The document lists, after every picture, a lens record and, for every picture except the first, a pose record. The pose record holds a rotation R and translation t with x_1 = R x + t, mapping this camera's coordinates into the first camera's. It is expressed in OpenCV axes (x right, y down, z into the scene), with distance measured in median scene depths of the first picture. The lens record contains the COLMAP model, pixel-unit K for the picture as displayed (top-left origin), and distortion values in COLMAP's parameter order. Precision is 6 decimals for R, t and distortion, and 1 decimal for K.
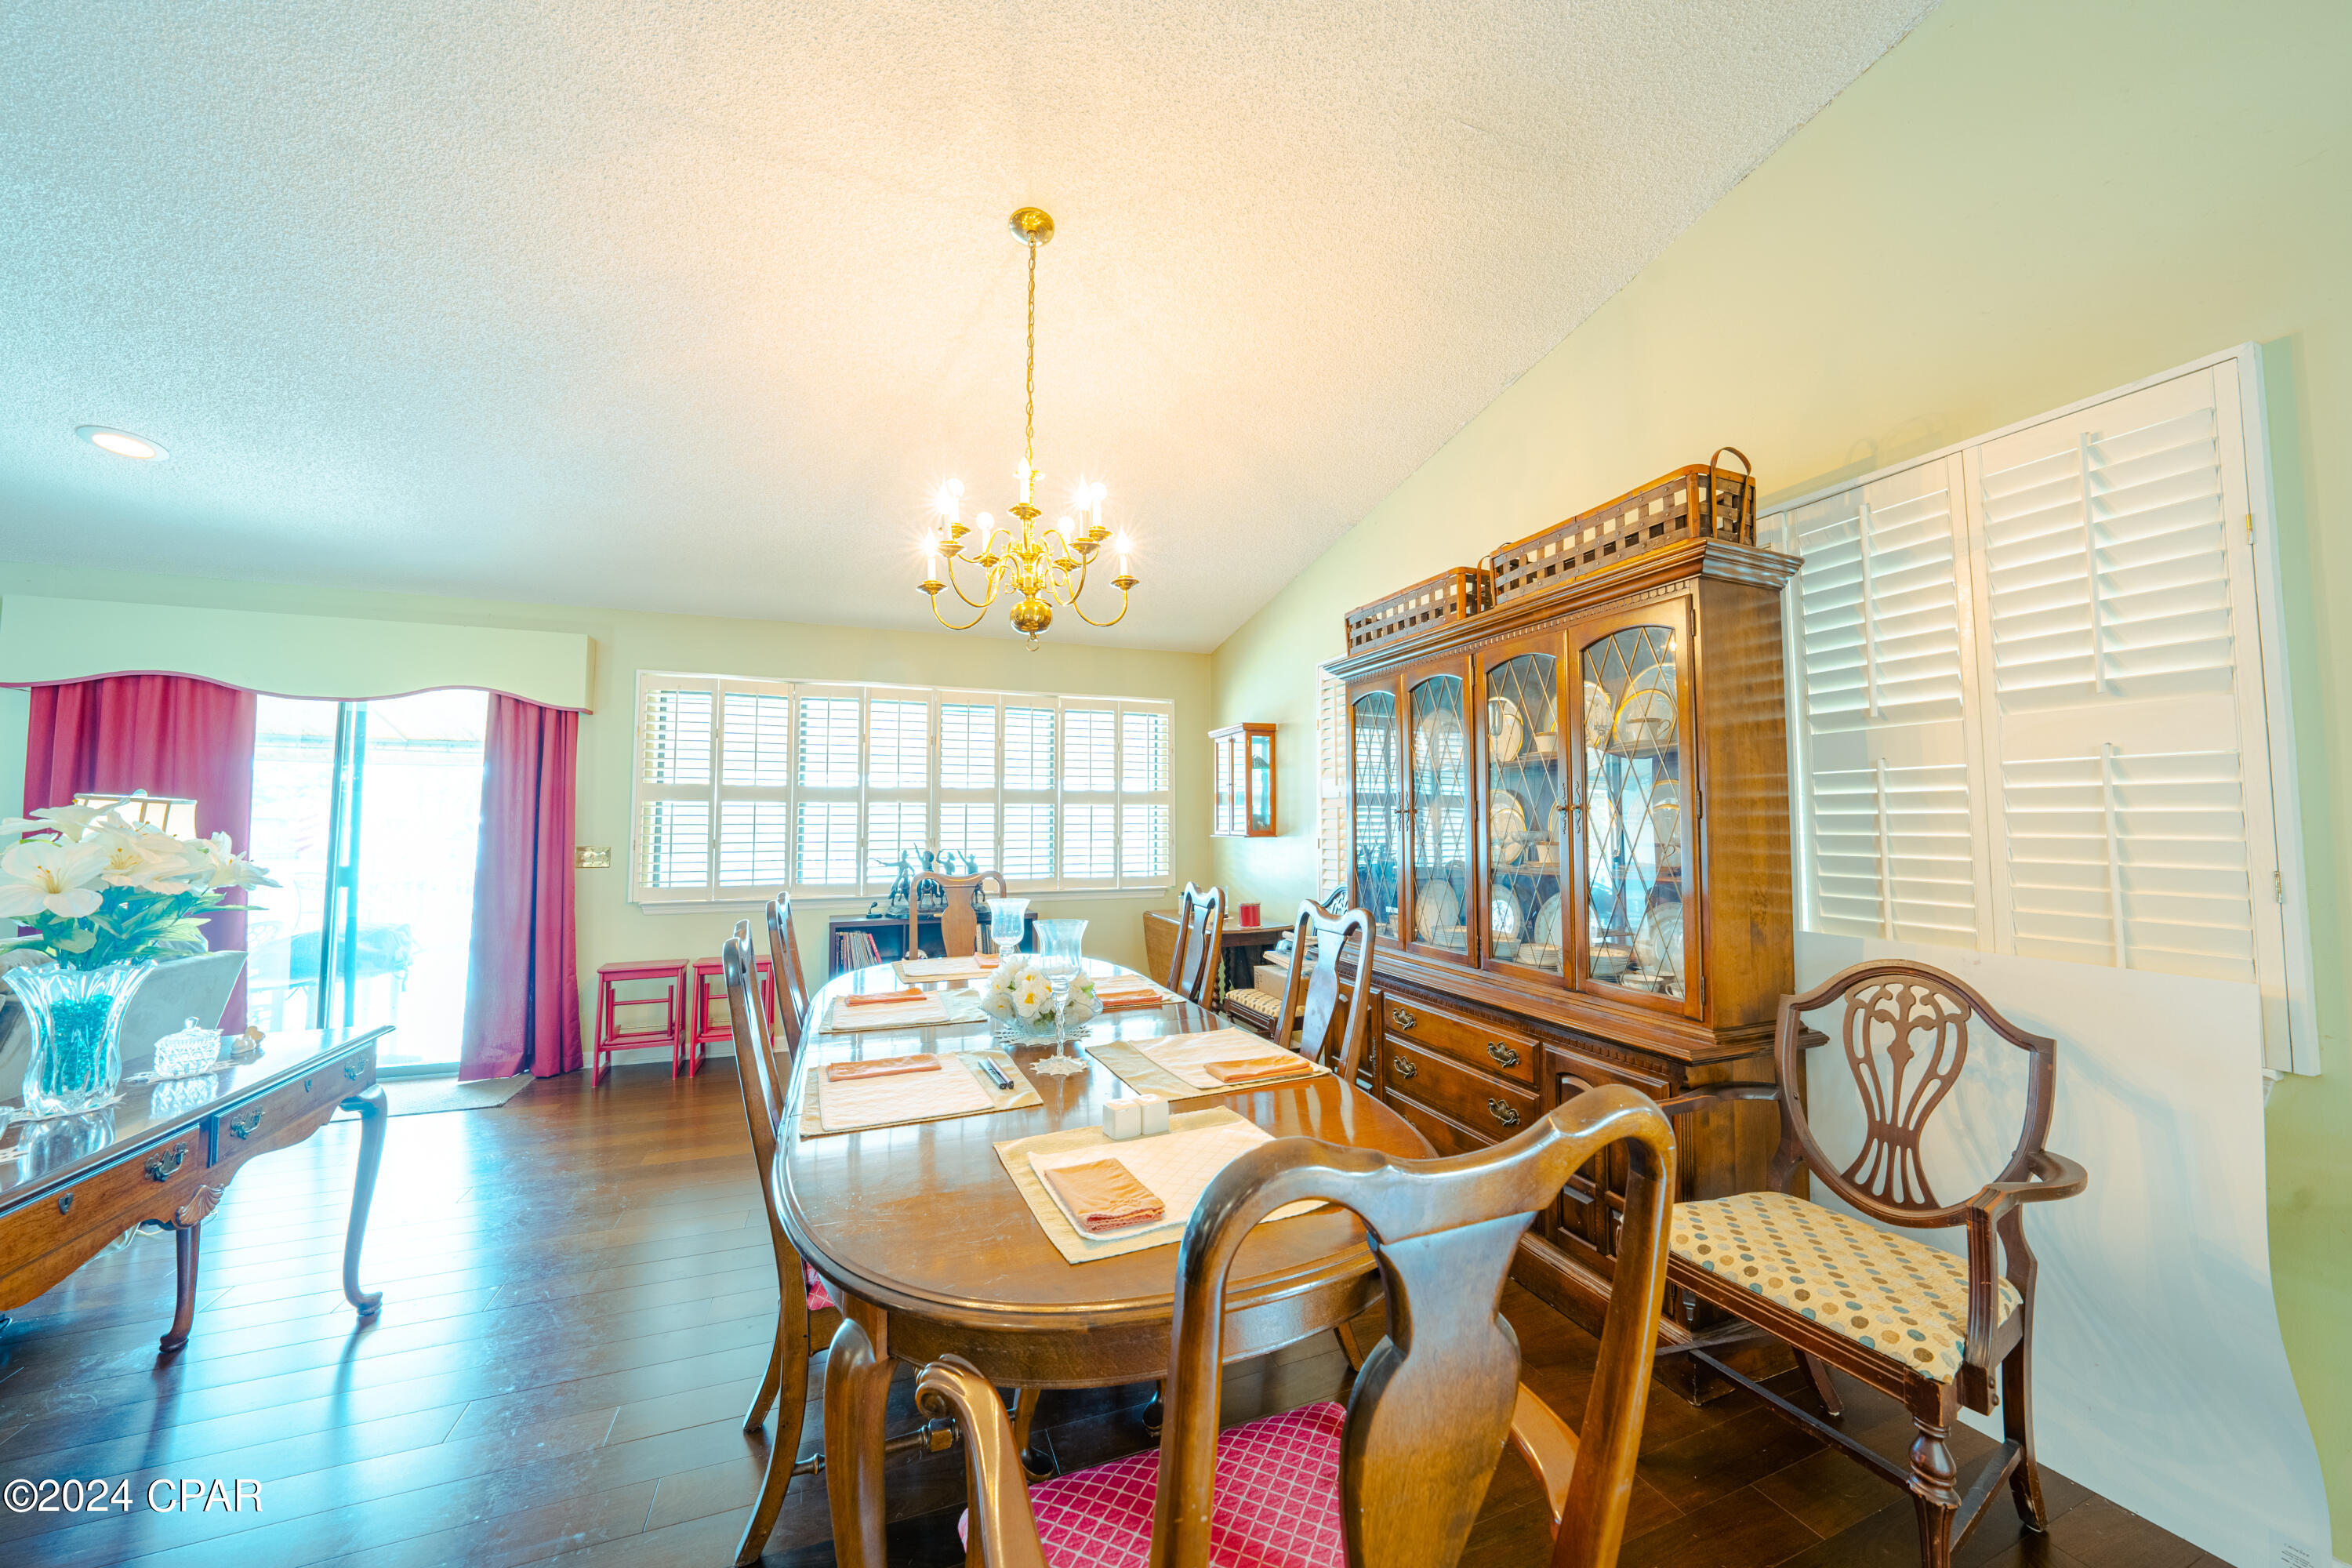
lens RADIAL K [[817.9, 0, 1183.8], [0, 817.9, 780.8], [0, 0, 1]] dist [-0.025473, 0.005274]
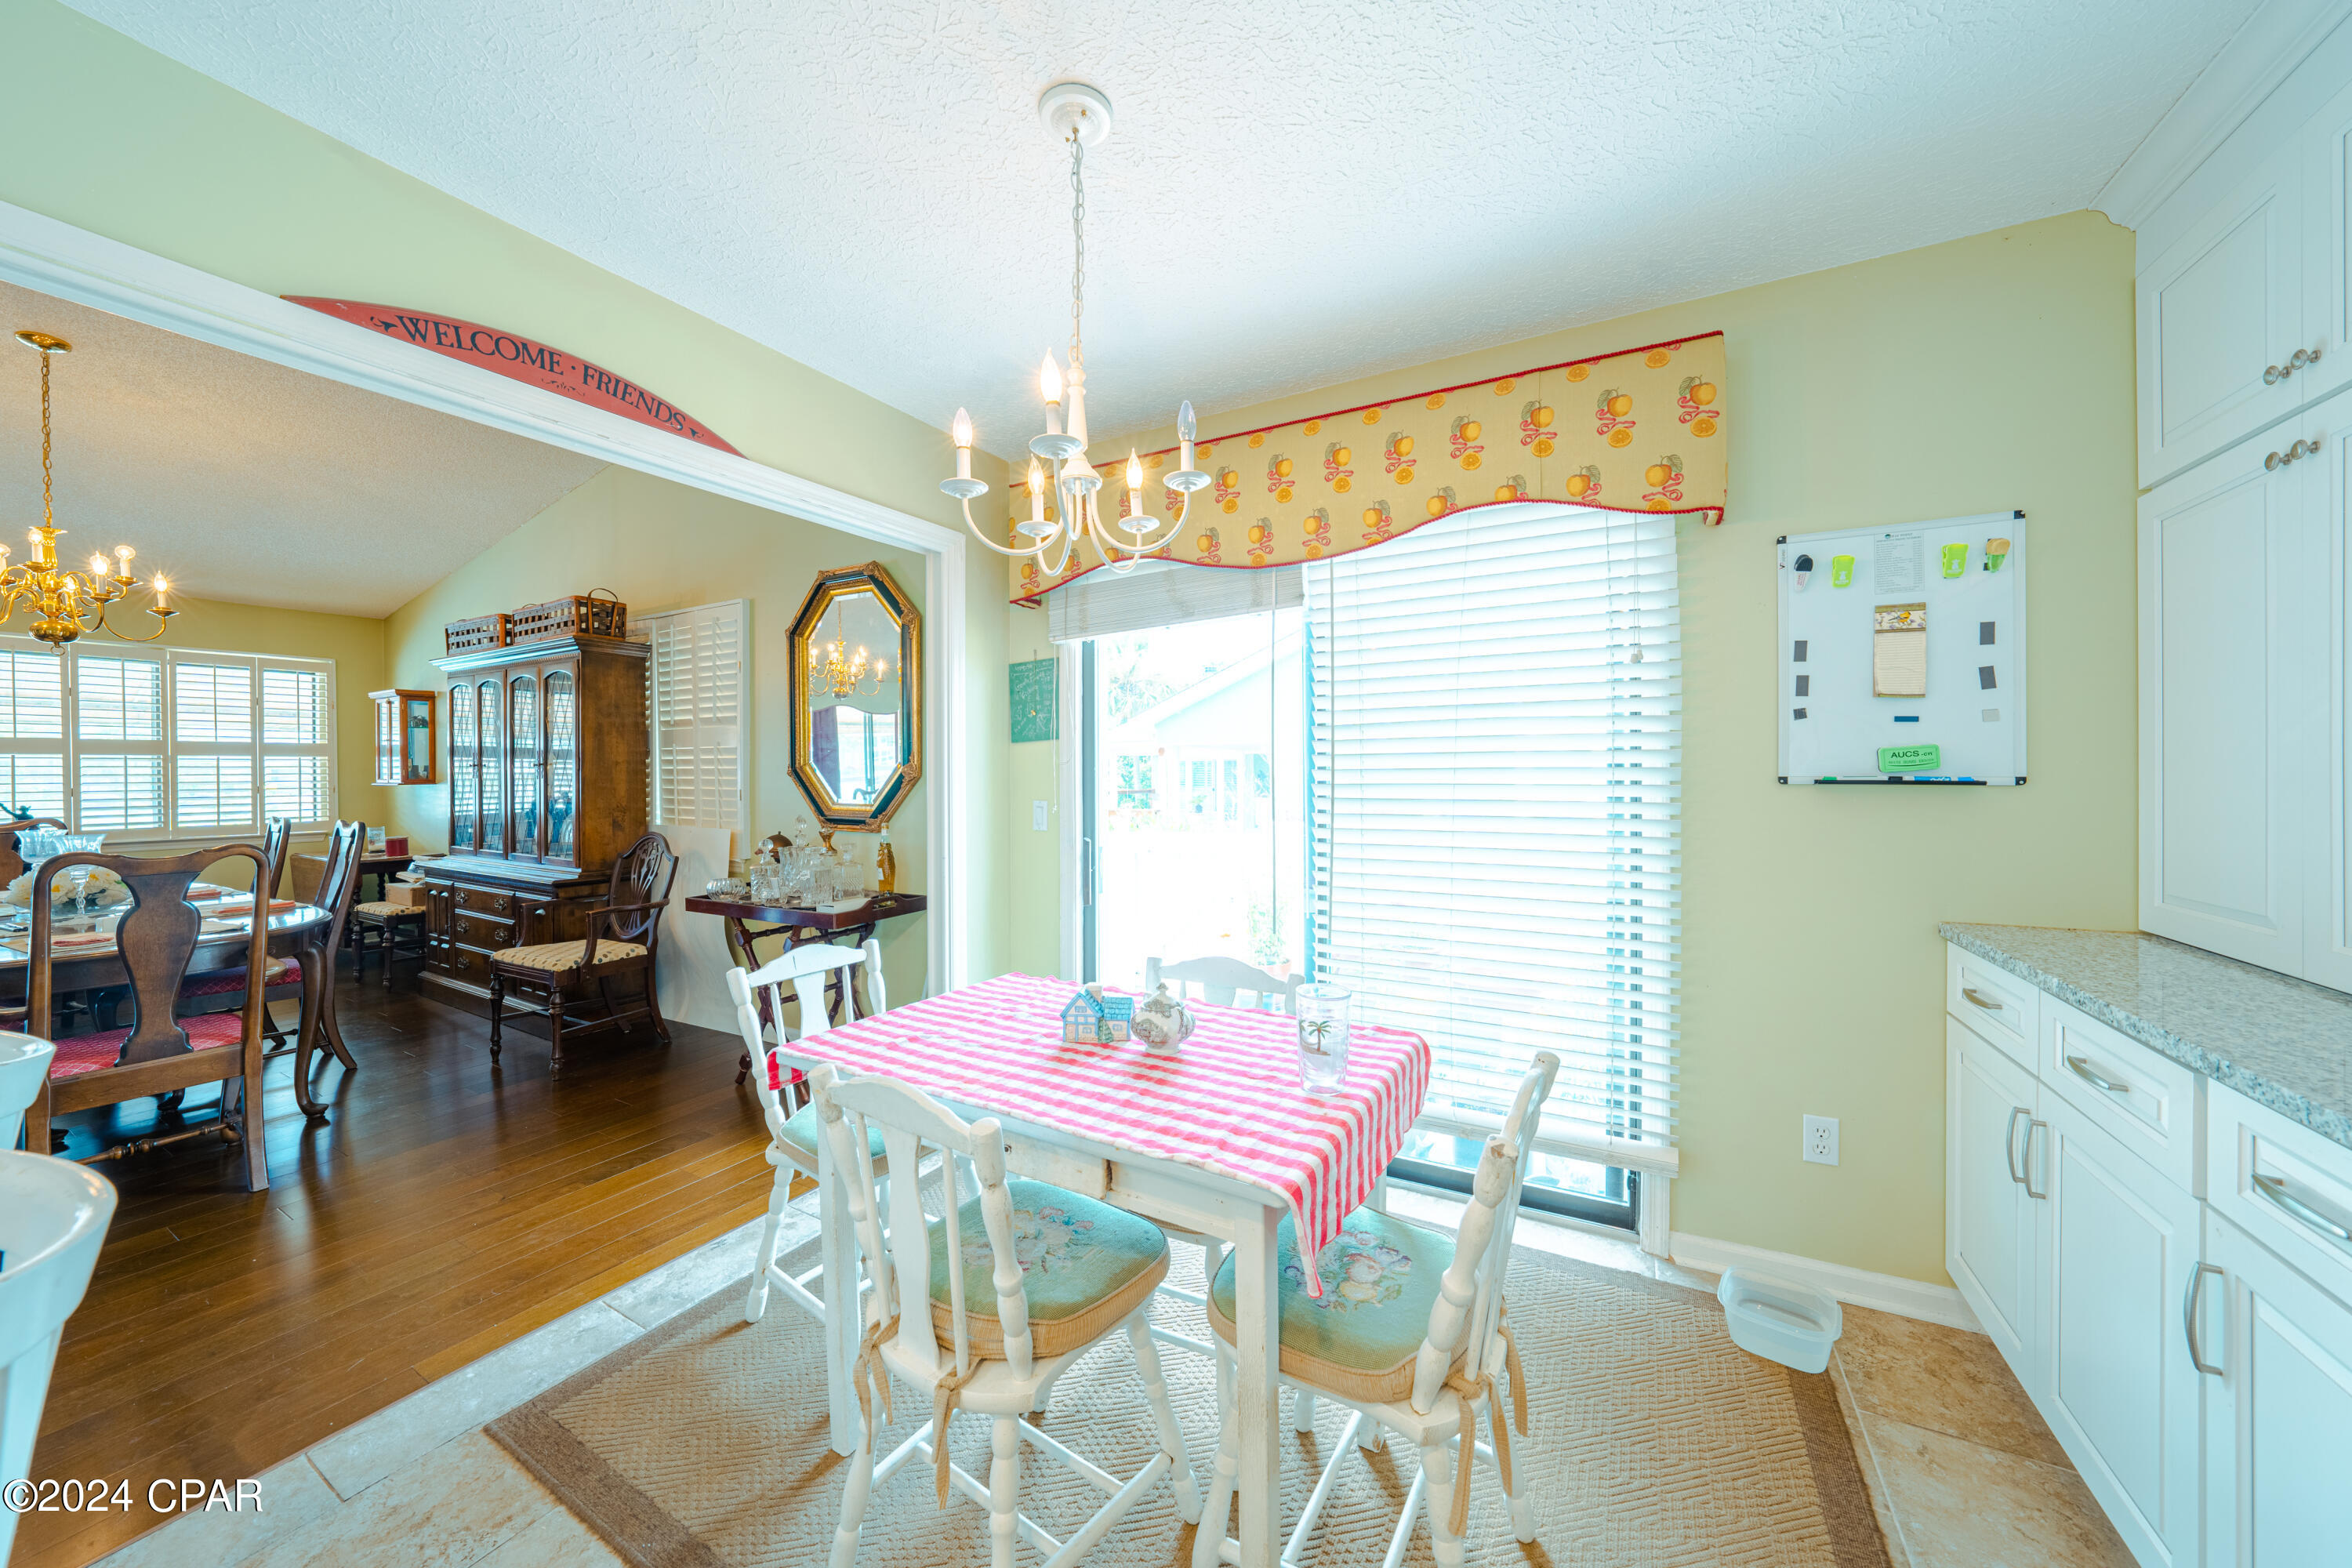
lens RADIAL K [[817.9, 0, 1174.0], [0, 817.9, 778.0], [0, 0, 1]] dist [-0.025473, 0.005274]
pose [[0.773901, -0.006806, 0.633270, 0.340769], [-0.031012, 0.998335, 0.048629, -0.053945], [-0.632546, -0.057273, 0.772402, -1.030900]]
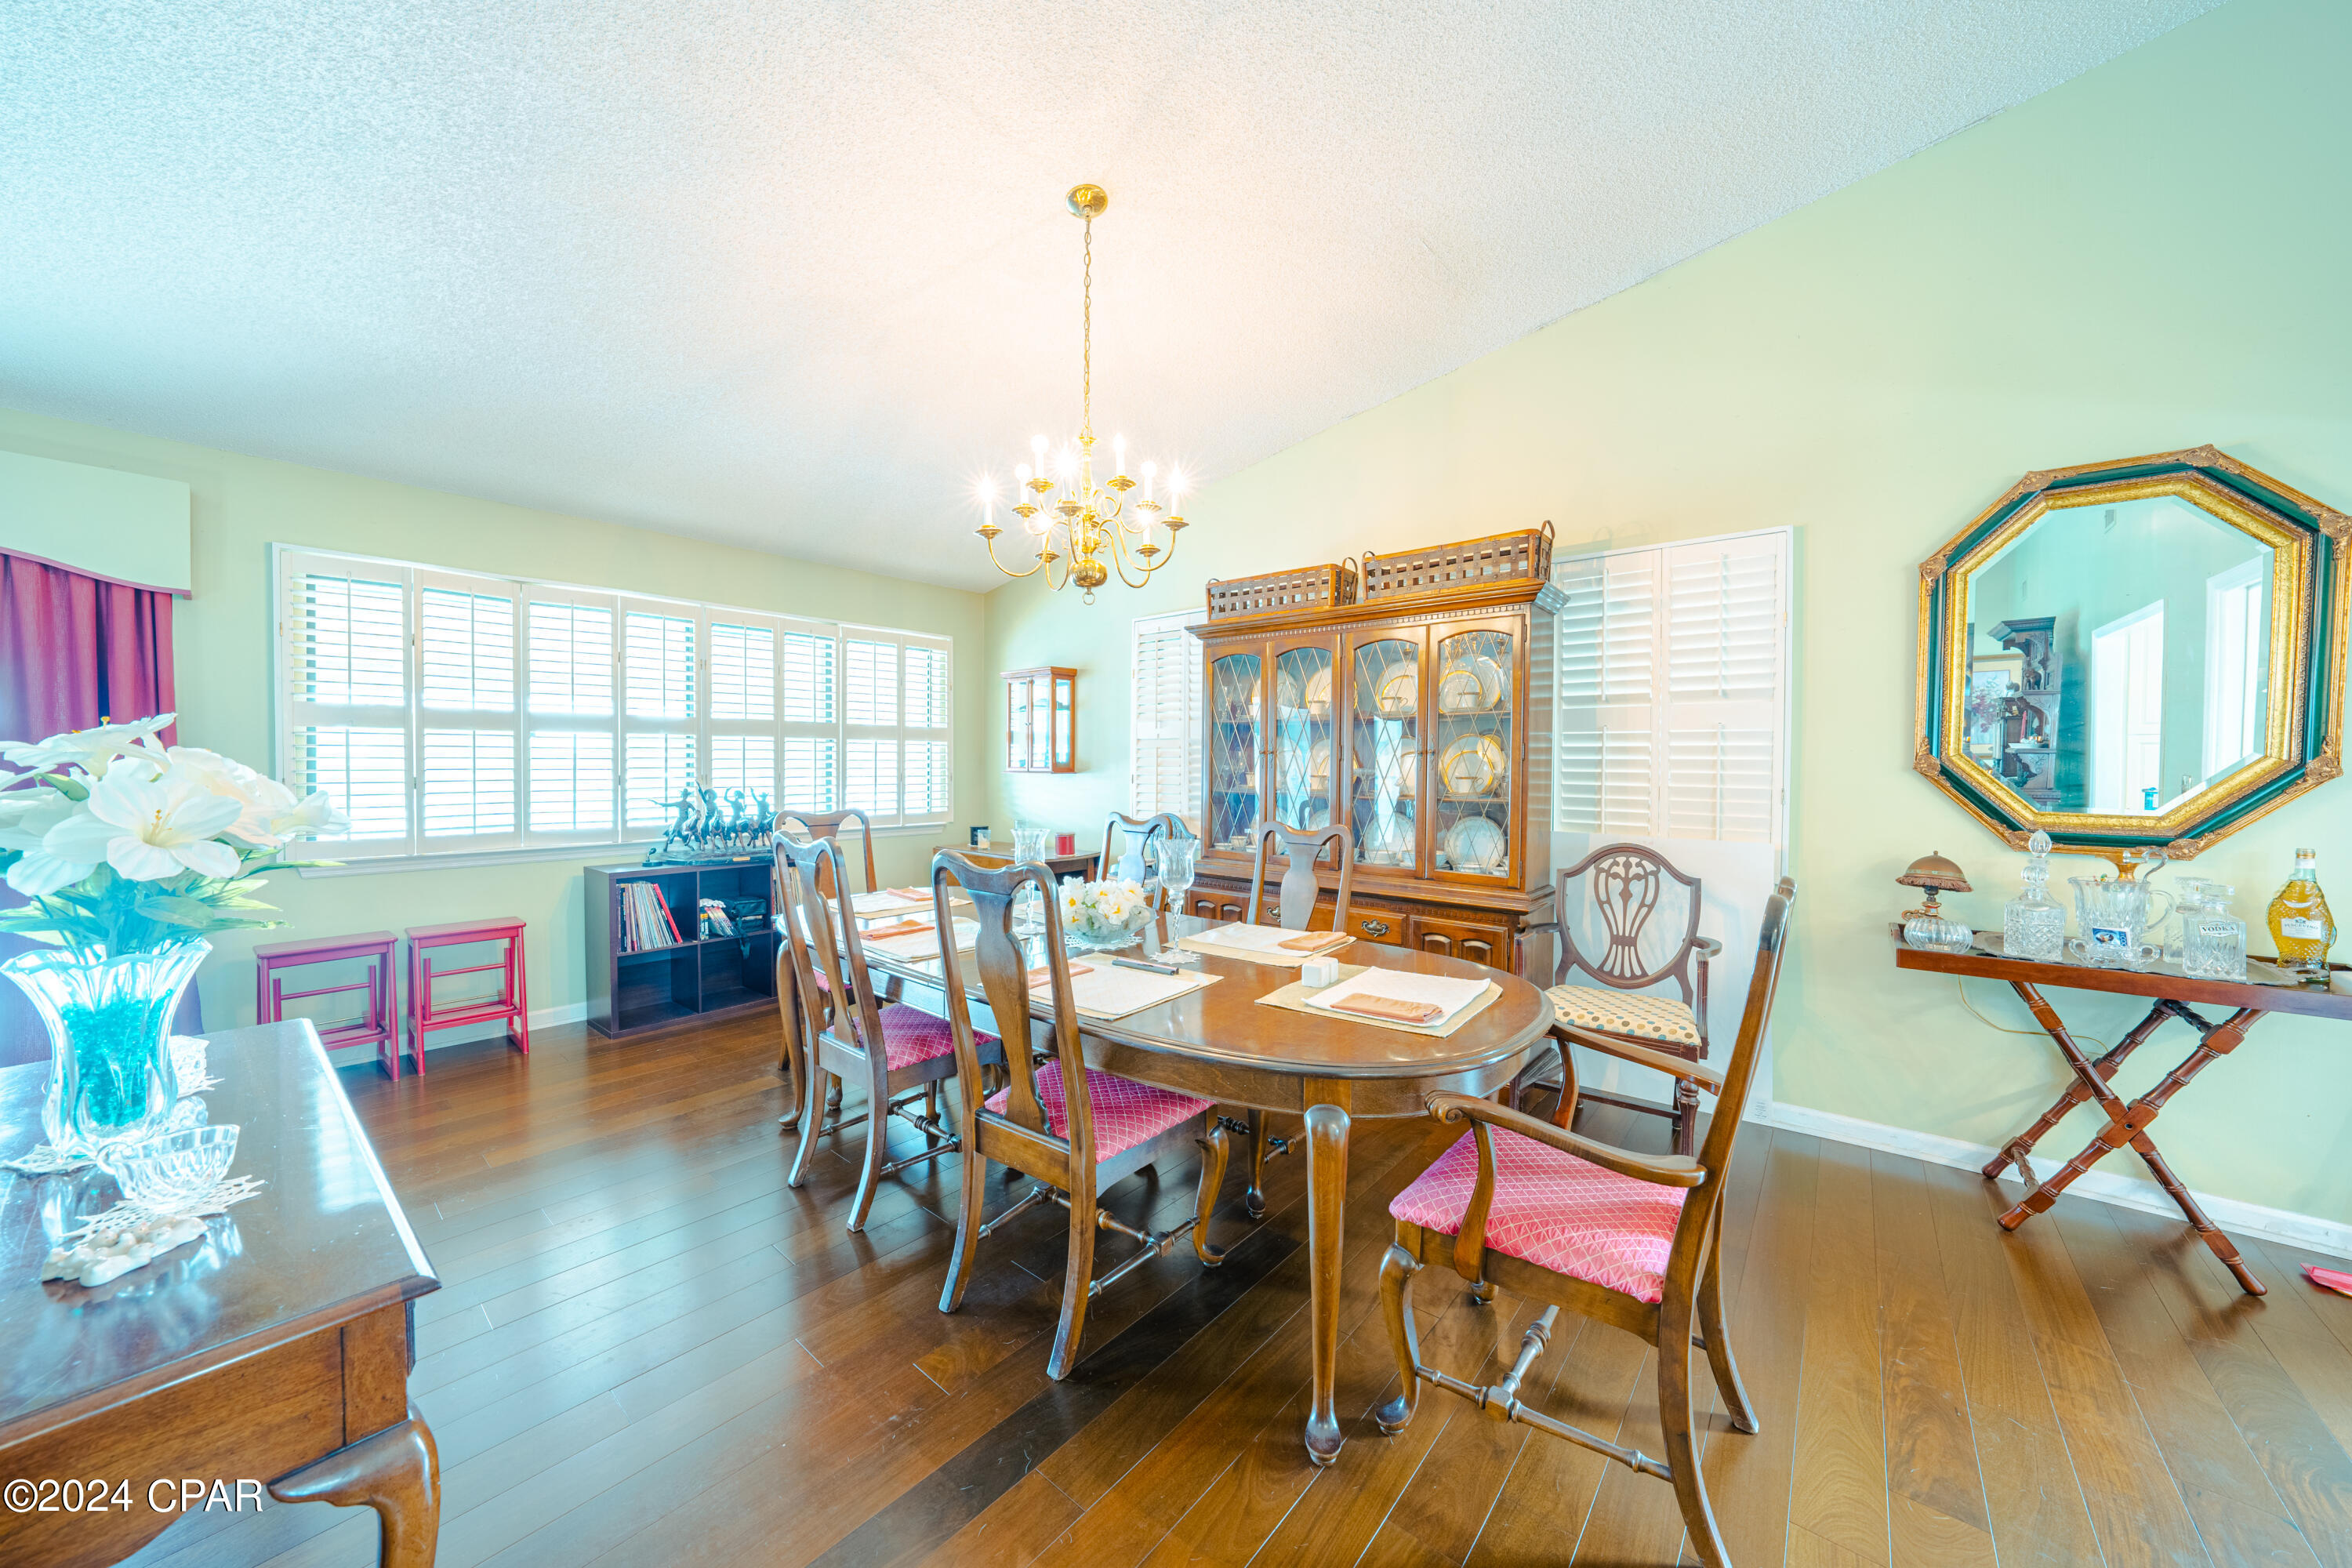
lens RADIAL K [[817.9, 0, 1187.4], [0, 817.9, 779.1], [0, 0, 1]] dist [-0.025473, 0.005274]
pose [[0.875014, -0.003498, 0.484085, -0.467657], [-0.032033, 0.997364, 0.065109, 0.000789], [-0.483036, -0.072478, 0.872595, -0.039279]]
